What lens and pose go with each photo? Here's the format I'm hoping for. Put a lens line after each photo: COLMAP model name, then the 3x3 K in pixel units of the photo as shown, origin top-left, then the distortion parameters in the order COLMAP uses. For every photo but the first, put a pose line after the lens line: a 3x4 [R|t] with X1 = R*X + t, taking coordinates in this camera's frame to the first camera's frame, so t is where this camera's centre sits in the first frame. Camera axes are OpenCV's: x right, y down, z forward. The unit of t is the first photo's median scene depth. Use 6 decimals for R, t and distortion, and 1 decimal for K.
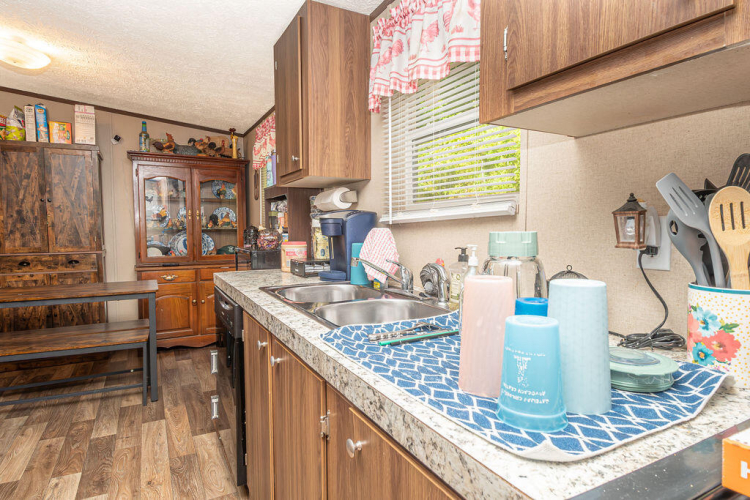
lens RADIAL K [[432.4, 0, 371.7], [0, 432.4, 249.1], [0, 0, 1]] dist [0.007701, -0.003573]
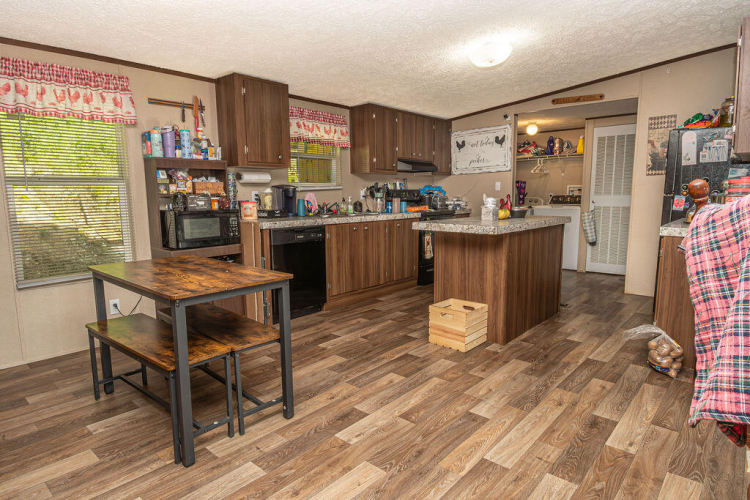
lens RADIAL K [[432.4, 0, 374.6], [0, 432.4, 248.9], [0, 0, 1]] dist [0.007701, -0.003573]
pose [[-0.348582, -0.119008, 0.929692, -1.330375], [0.065552, 0.986382, 0.150843, -0.089916], [-0.934983, 0.113524, -0.336033, 1.749462]]
